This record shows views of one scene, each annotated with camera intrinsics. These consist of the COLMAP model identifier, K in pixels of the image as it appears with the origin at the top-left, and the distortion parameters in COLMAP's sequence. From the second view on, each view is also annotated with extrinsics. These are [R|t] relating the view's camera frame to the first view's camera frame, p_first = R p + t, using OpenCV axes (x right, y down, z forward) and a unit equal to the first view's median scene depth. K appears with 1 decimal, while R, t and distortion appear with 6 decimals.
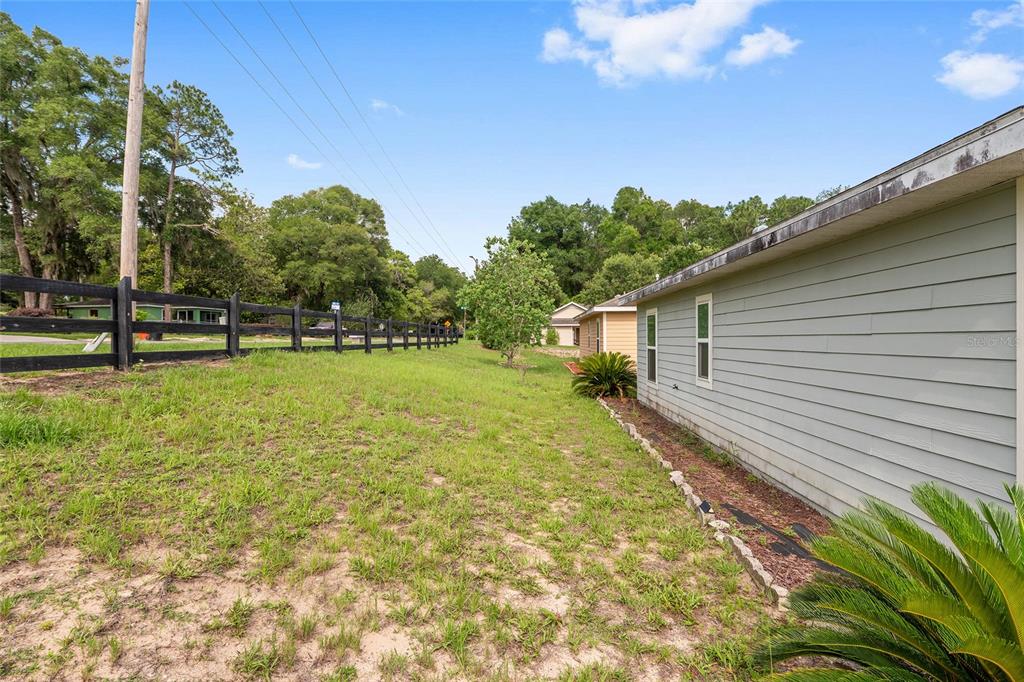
lens RADIAL K [[534.6, 0, 512.0], [0, 534.6, 341.0], [0, 0, 1]] dist [-0.000766, -0.000235]
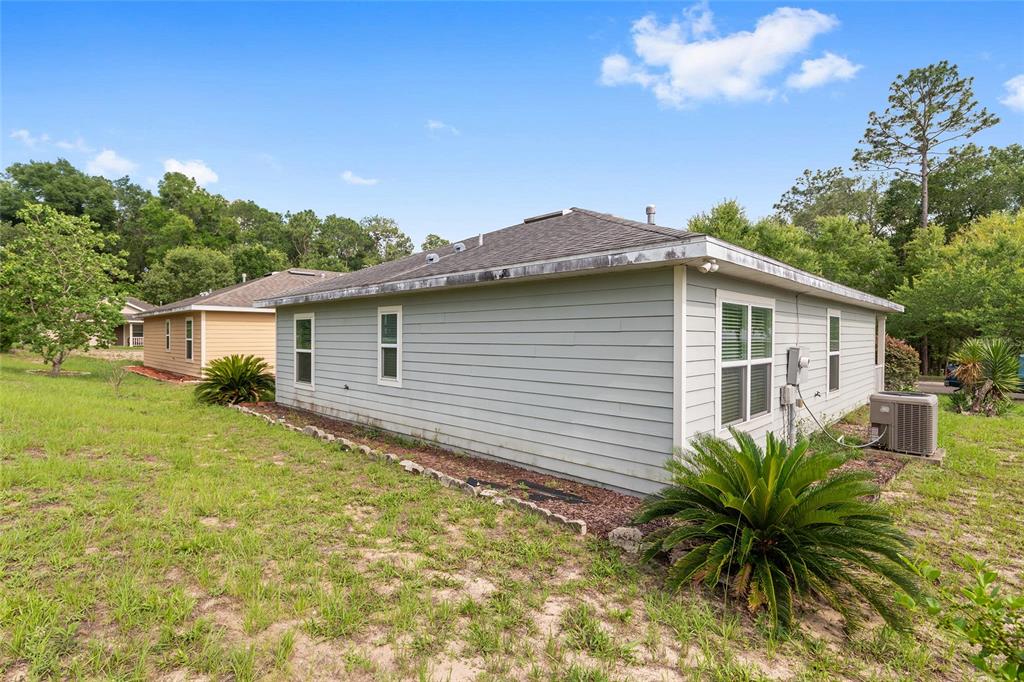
lens RADIAL K [[488.9, 0, 508.8], [0, 488.9, 335.6], [0, 0, 1]] dist [0.000511, -0.000332]
pose [[0.667324, 0.006086, 0.744742, -0.268245], [-0.001294, 0.999975, -0.007013, -0.015928], [-0.744766, 0.003716, 0.667315, 0.102533]]
